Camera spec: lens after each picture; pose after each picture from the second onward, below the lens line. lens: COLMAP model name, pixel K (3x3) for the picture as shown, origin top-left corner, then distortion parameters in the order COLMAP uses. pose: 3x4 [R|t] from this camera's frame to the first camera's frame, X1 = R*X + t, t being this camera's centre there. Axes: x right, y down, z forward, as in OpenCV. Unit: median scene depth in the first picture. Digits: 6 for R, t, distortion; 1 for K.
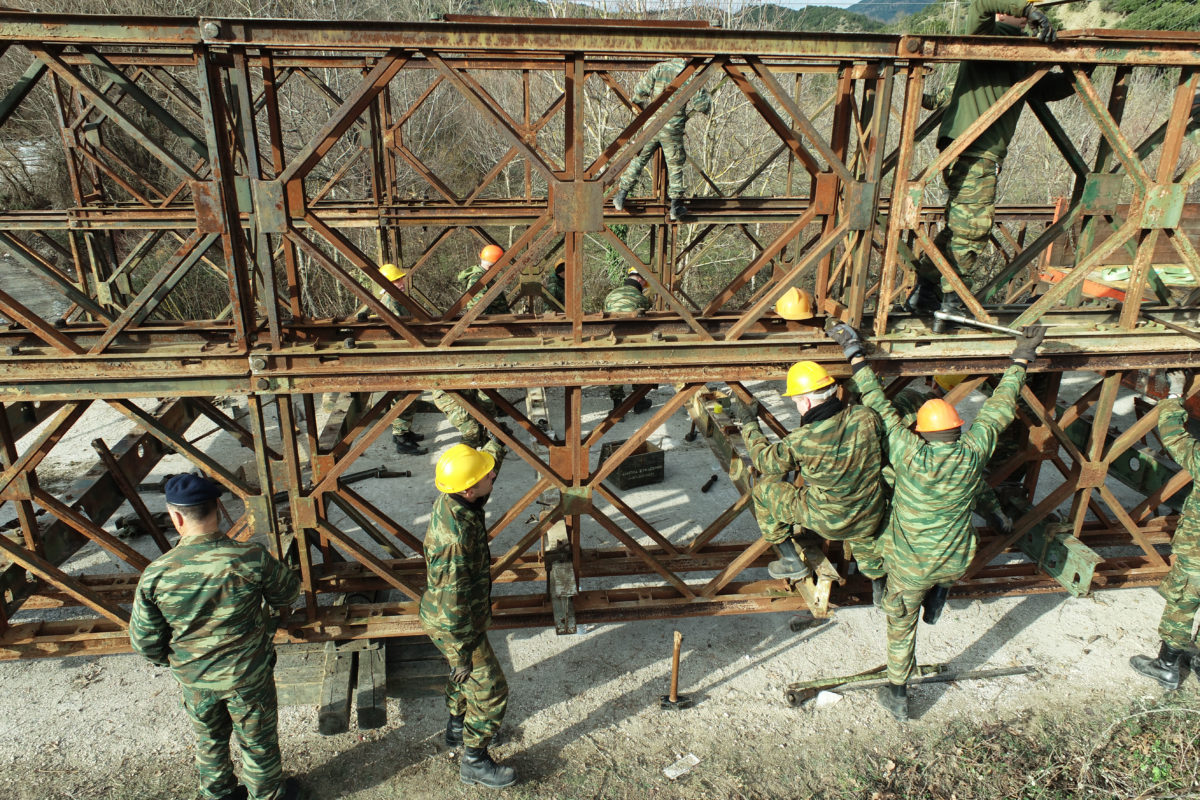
lens RADIAL K [[816.3, 0, 600.3], [0, 816.3, 394.2], [0, 0, 1]] dist [-0.014659, -0.001869]
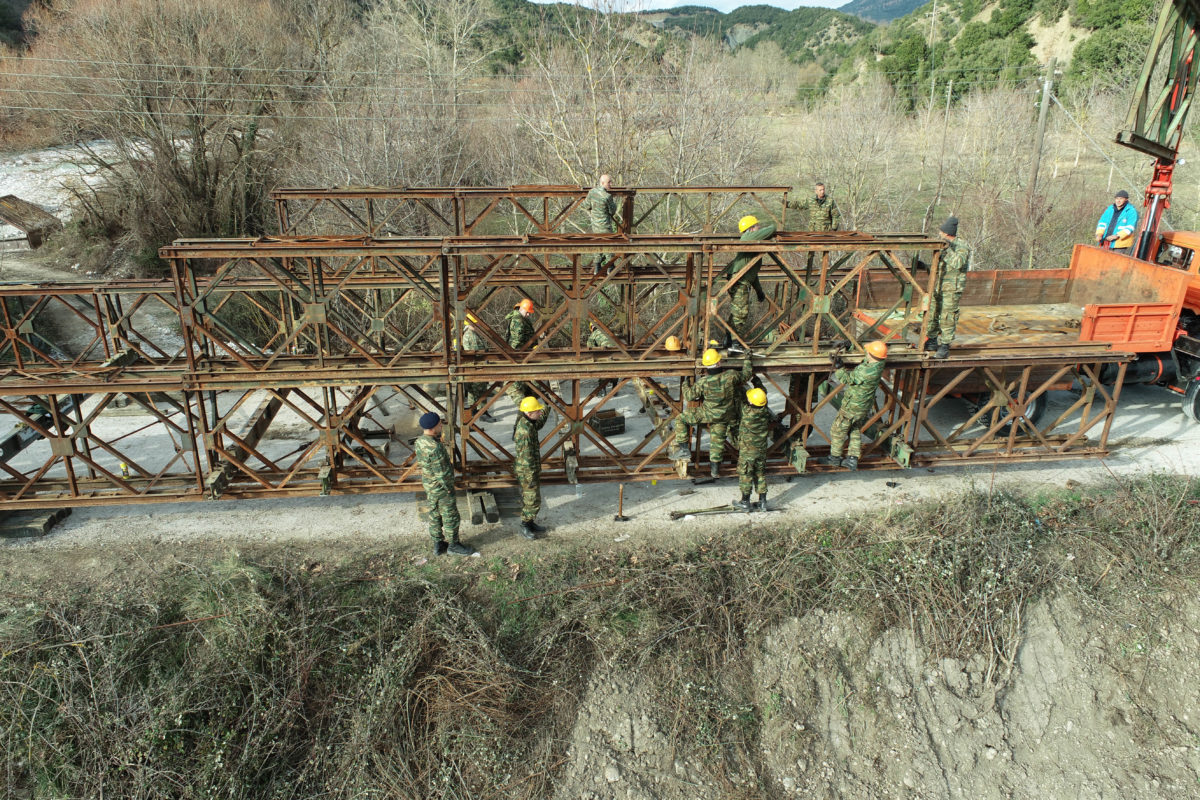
lens RADIAL K [[816.3, 0, 601.0], [0, 816.3, 404.8], [0, 0, 1]] dist [-0.014659, -0.001869]
pose [[0.999978, -0.002190, 0.006340, 0.022077], [0.002095, 0.999885, 0.014994, 0.027260], [-0.006372, -0.014981, 0.999867, -1.317089]]
